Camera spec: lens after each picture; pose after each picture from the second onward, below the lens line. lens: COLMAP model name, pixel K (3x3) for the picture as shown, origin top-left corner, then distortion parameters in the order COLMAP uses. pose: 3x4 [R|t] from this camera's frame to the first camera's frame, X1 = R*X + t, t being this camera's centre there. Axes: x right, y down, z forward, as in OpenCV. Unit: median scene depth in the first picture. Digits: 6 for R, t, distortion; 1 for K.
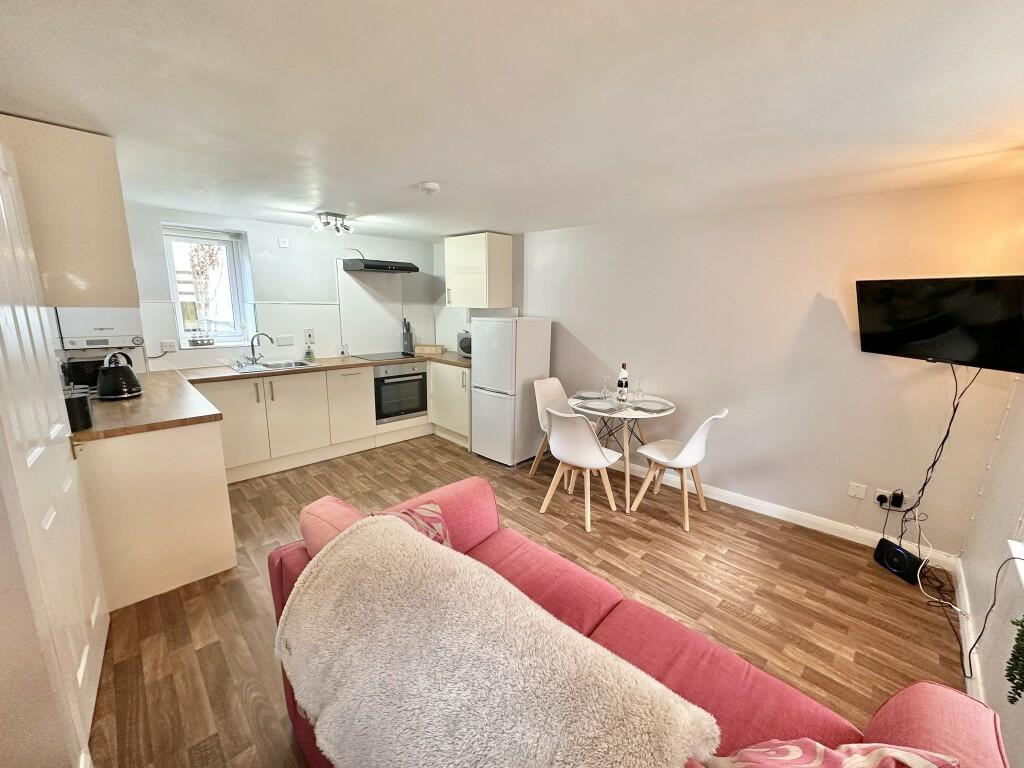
lens RADIAL K [[407.4, 0, 511.9], [0, 407.4, 385.7], [0, 0, 1]] dist [-0.001590, -0.000174]
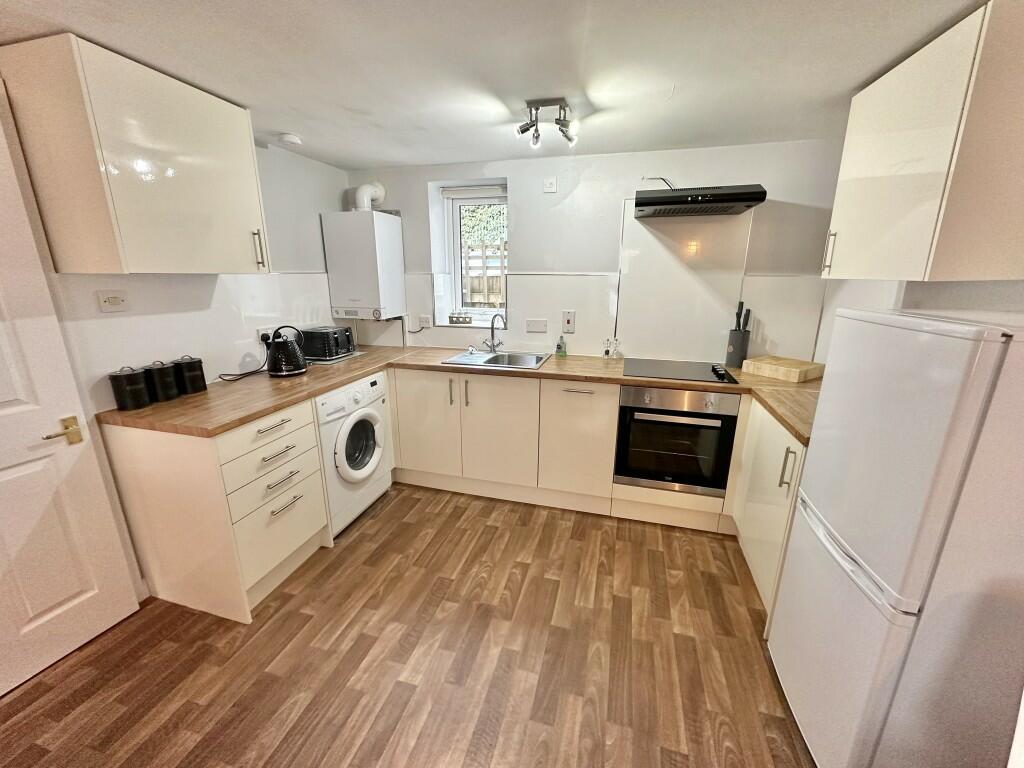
lens RADIAL K [[407.4, 0, 514.2], [0, 407.4, 381.3], [0, 0, 1]] dist [-0.001590, -0.000174]
pose [[0.495430, 0.207299, -0.843550, 0.063637], [-0.168395, 0.975605, 0.140851, -0.109283], [0.852169, 0.072268, 0.518252, 0.592030]]
